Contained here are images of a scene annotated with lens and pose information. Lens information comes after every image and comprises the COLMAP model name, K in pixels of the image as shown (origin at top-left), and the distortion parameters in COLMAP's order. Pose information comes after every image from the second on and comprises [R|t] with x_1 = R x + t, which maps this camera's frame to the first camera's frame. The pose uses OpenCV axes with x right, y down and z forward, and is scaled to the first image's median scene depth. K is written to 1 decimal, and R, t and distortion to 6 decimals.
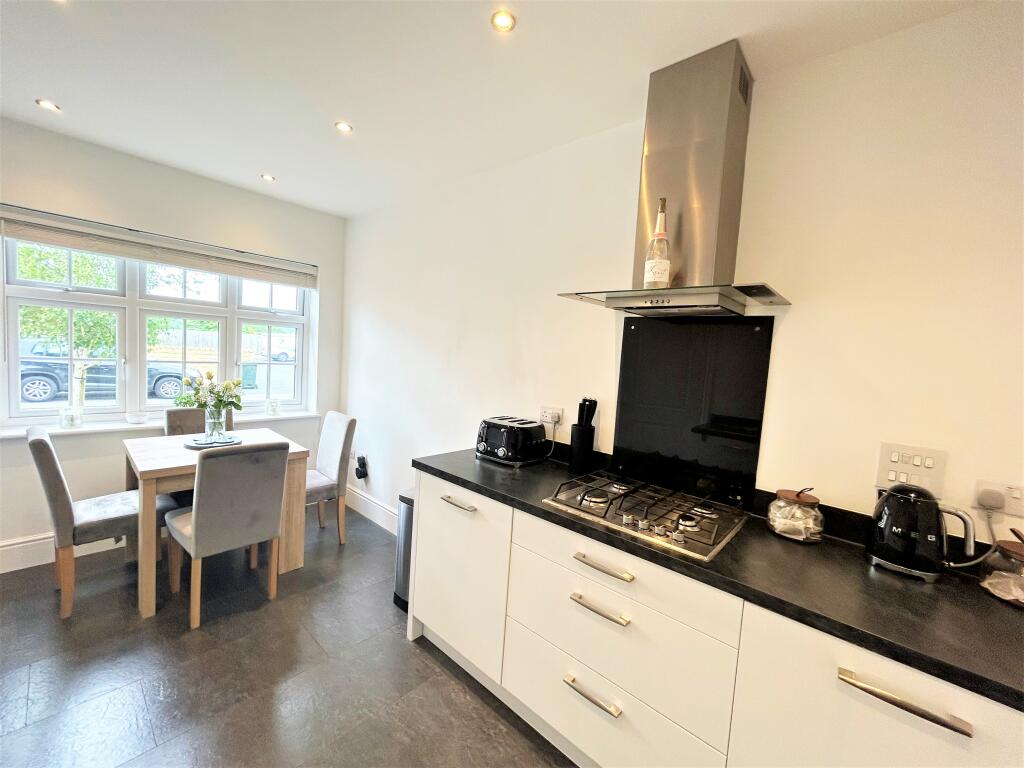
lens RADIAL K [[412.8, 0, 513.7], [0, 412.8, 382.8], [0, 0, 1]] dist [0.000806, 0.000144]
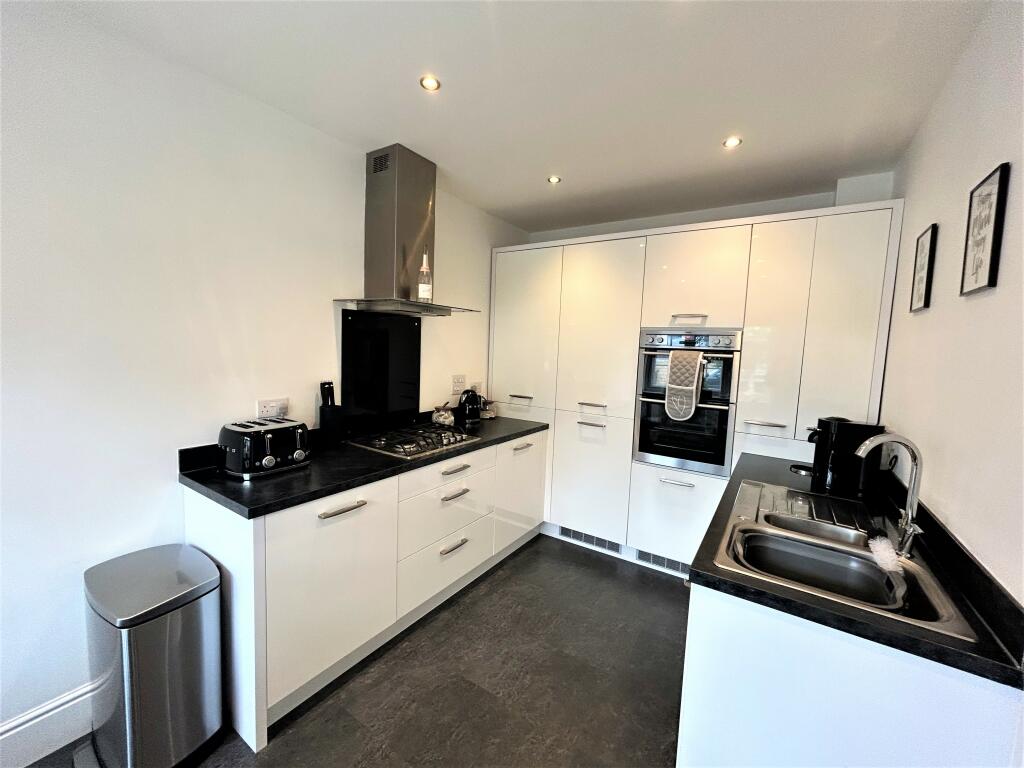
lens RADIAL K [[412.8, 0, 512.9], [0, 412.8, 381.2], [0, 0, 1]] dist [0.000806, 0.000144]
pose [[-0.150262, -0.156917, 0.976114, -1.198342], [0.020682, 0.986609, 0.161788, -0.161623], [-0.988430, 0.044498, -0.145005, 0.828381]]
